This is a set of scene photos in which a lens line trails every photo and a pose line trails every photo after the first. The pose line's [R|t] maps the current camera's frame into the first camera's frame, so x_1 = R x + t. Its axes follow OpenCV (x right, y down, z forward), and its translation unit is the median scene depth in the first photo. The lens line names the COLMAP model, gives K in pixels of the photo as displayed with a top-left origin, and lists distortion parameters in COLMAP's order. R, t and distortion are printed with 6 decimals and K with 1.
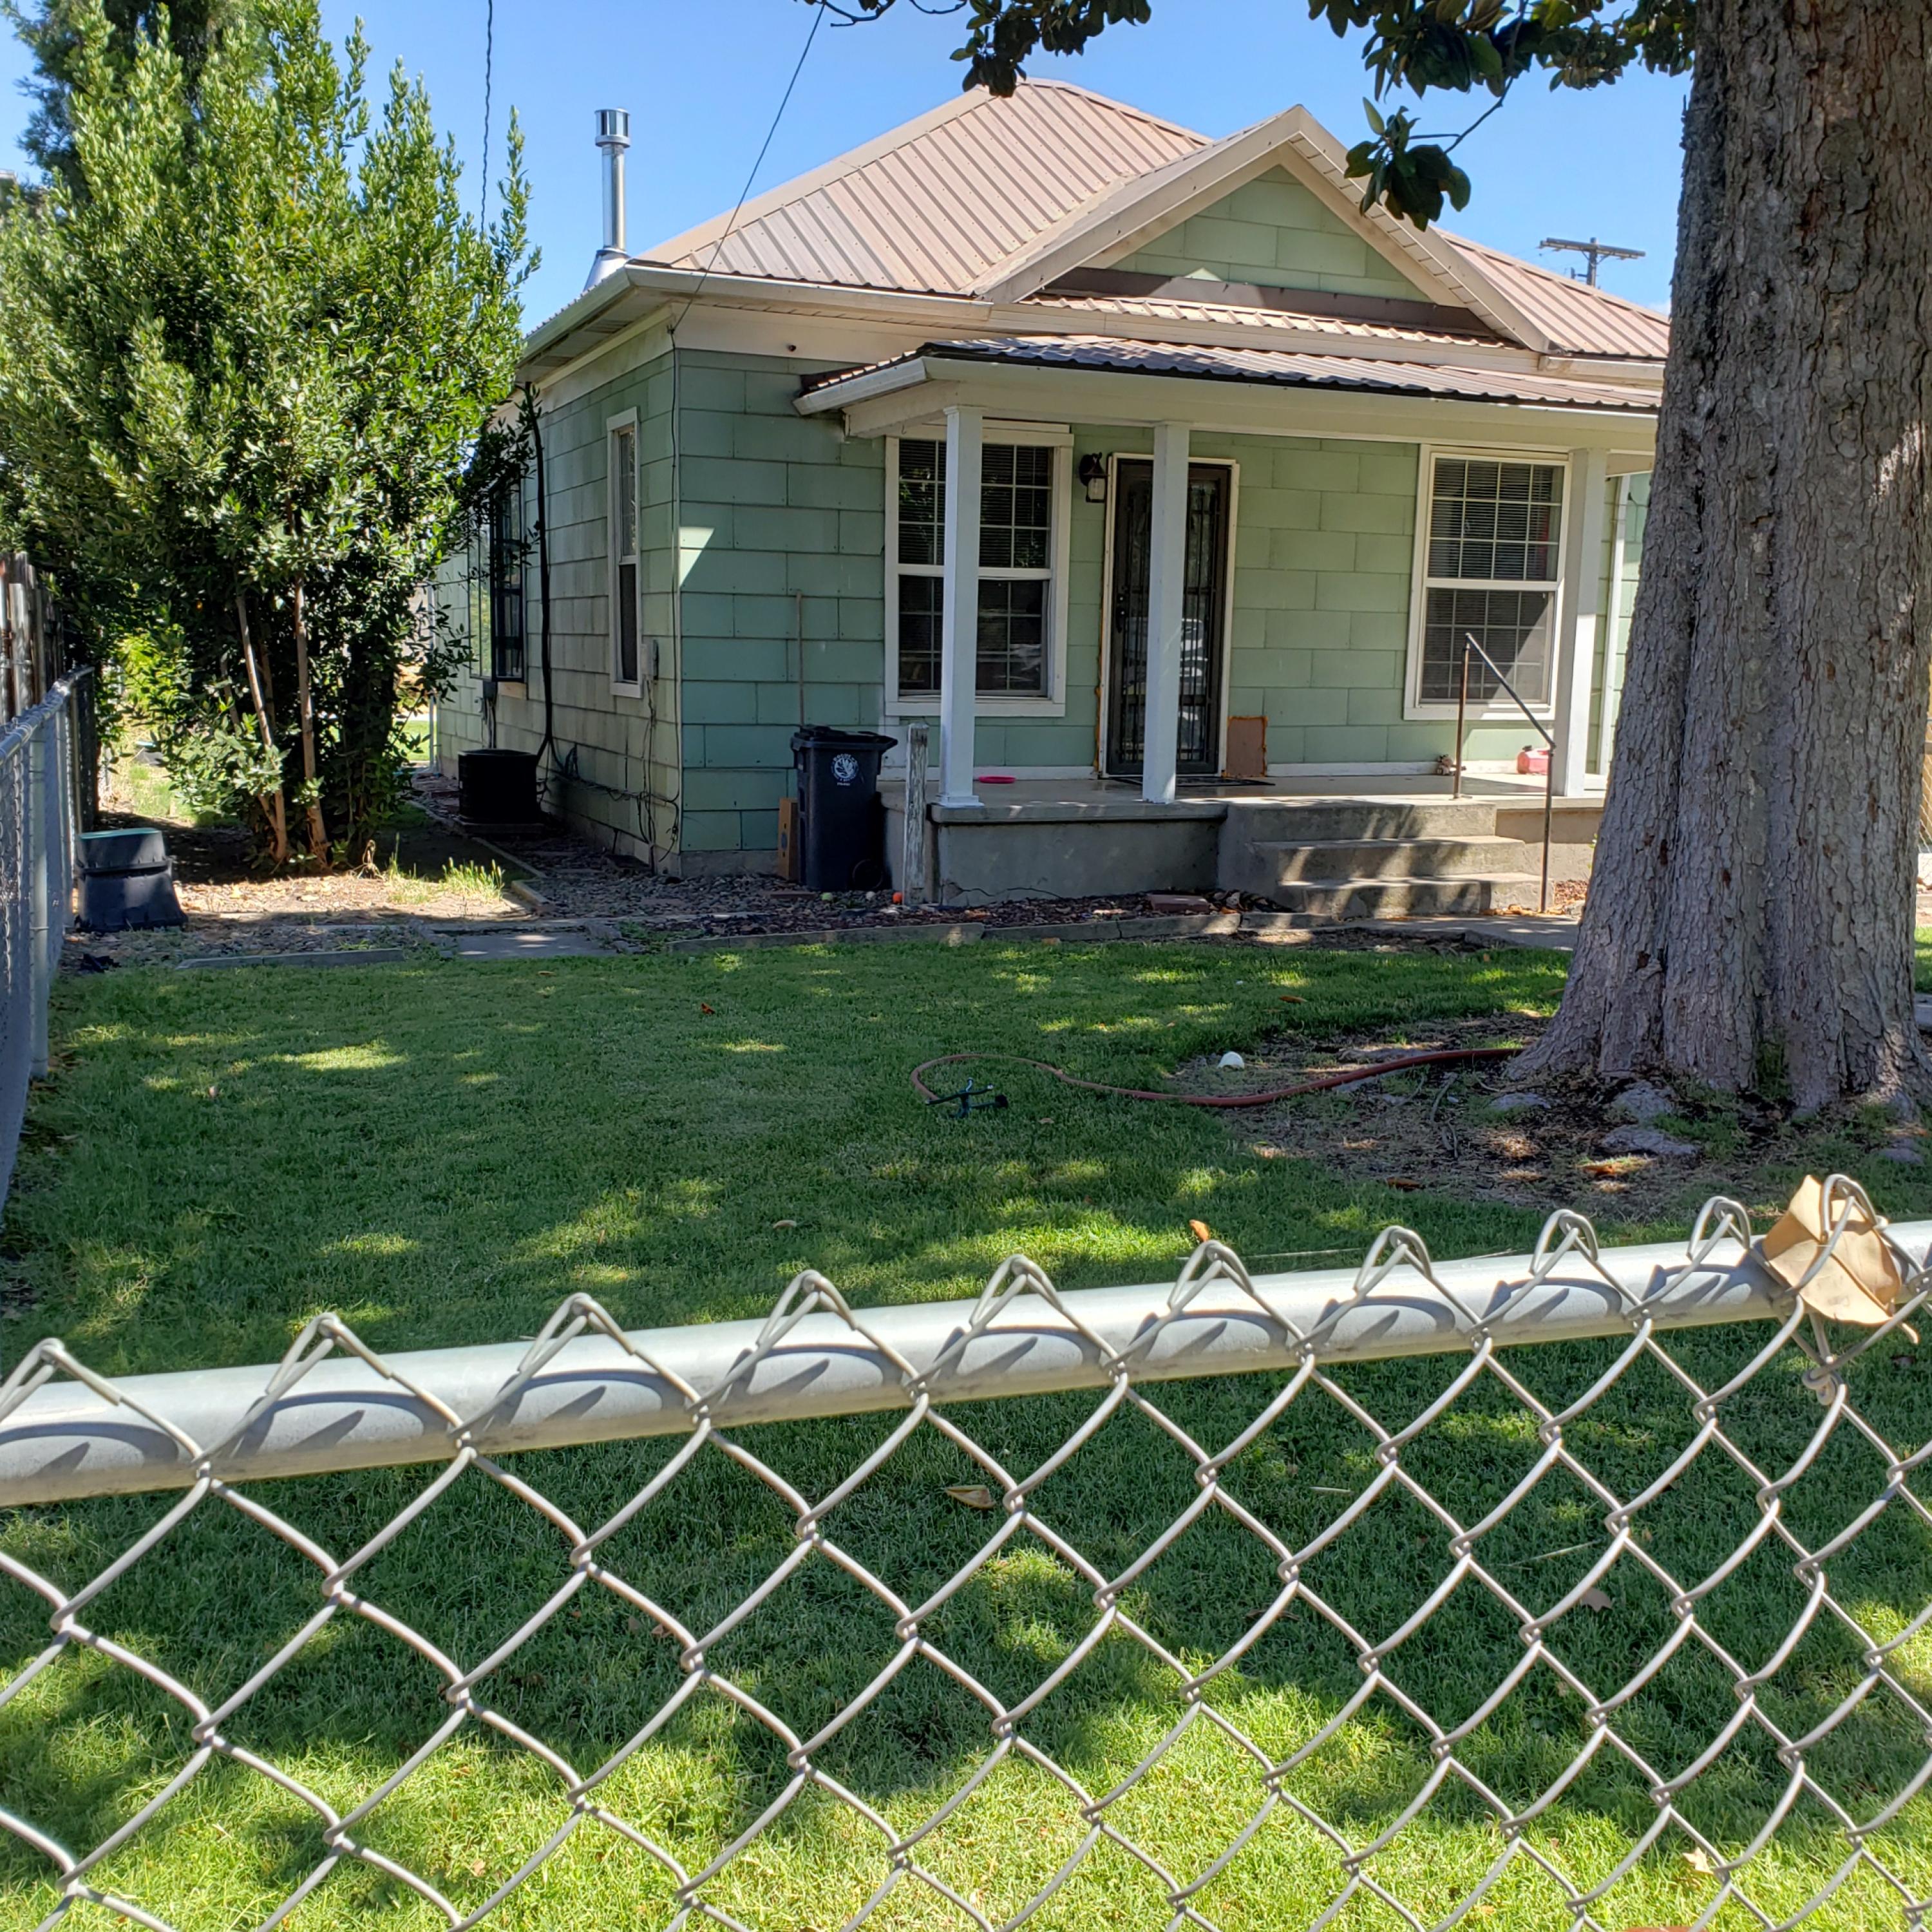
lens RADIAL K [[2019.5, 0, 962.3], [0, 2019.5, 958.4], [0, 0, 1]] dist [0.065122, -0.203373]
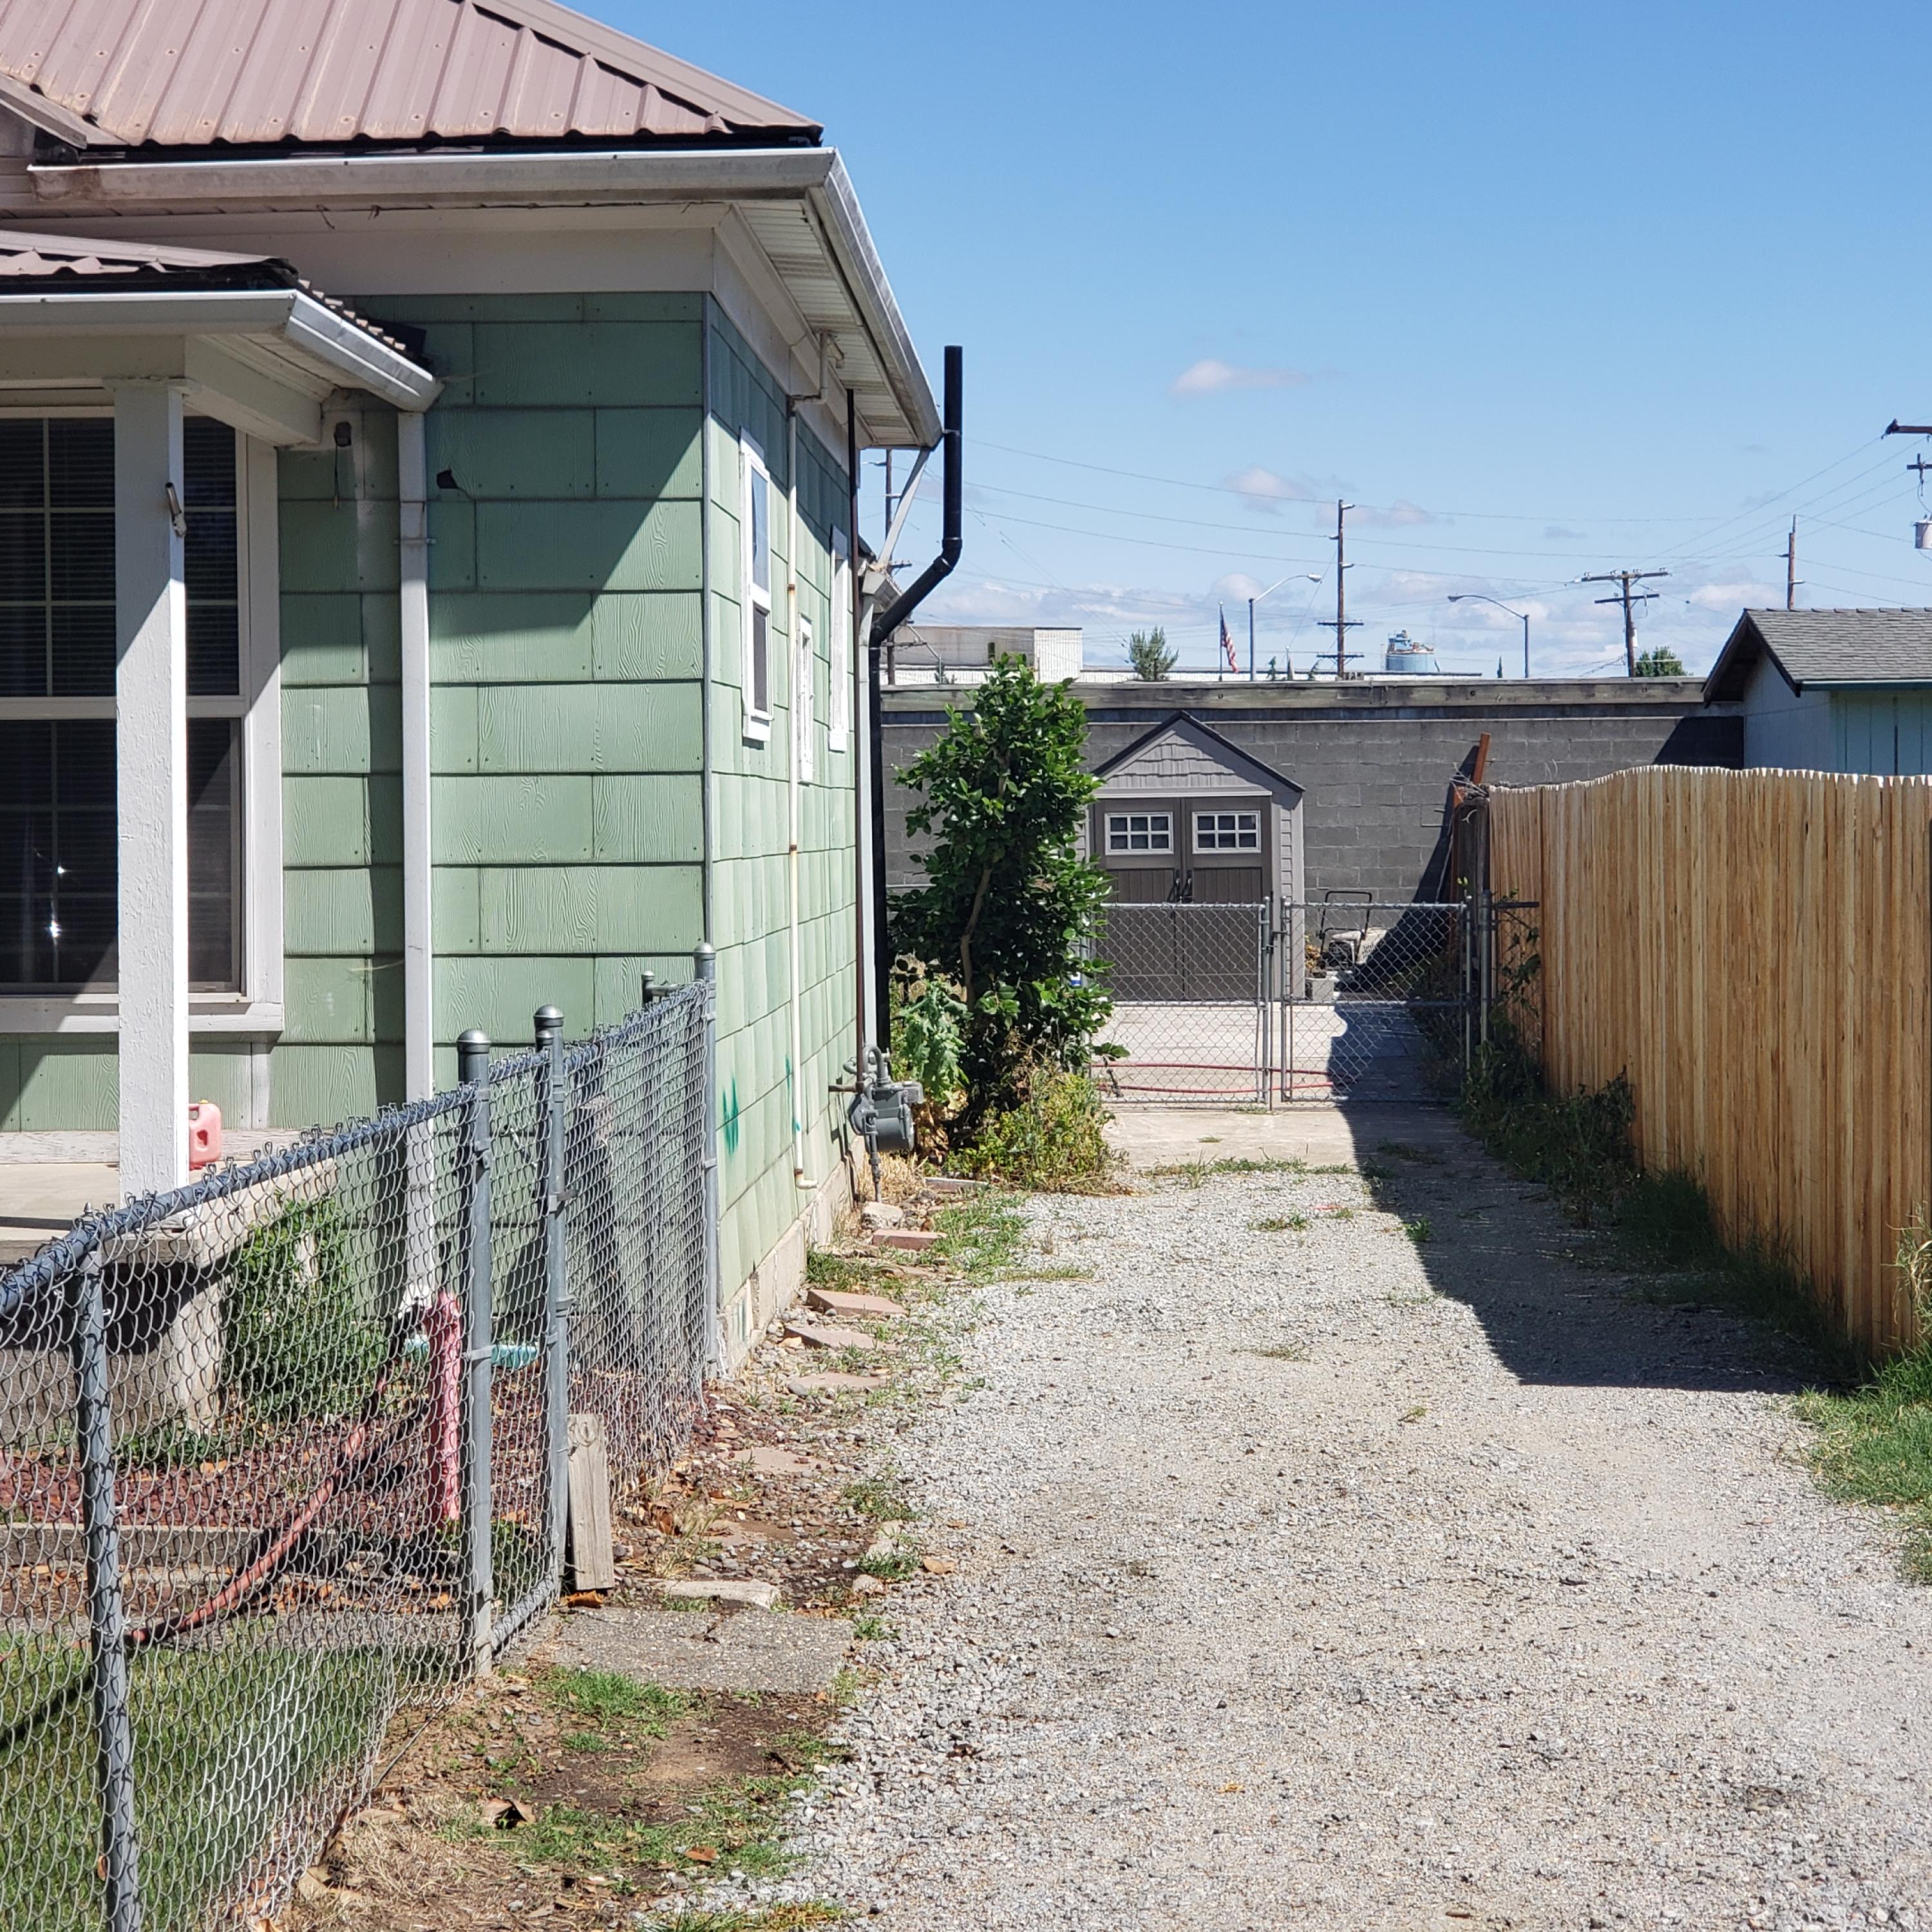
lens RADIAL K [[4157.2, 0, 965.7], [0, 4157.2, 921.0], [0, 0, 1]] dist [0.179645, -1.058806]
pose [[0.908209, -0.015666, -0.418224, 0.900648], [-0.037663, 0.992185, -0.118954, -0.053694], [0.416819, 0.123787, 0.900521, 0.360919]]
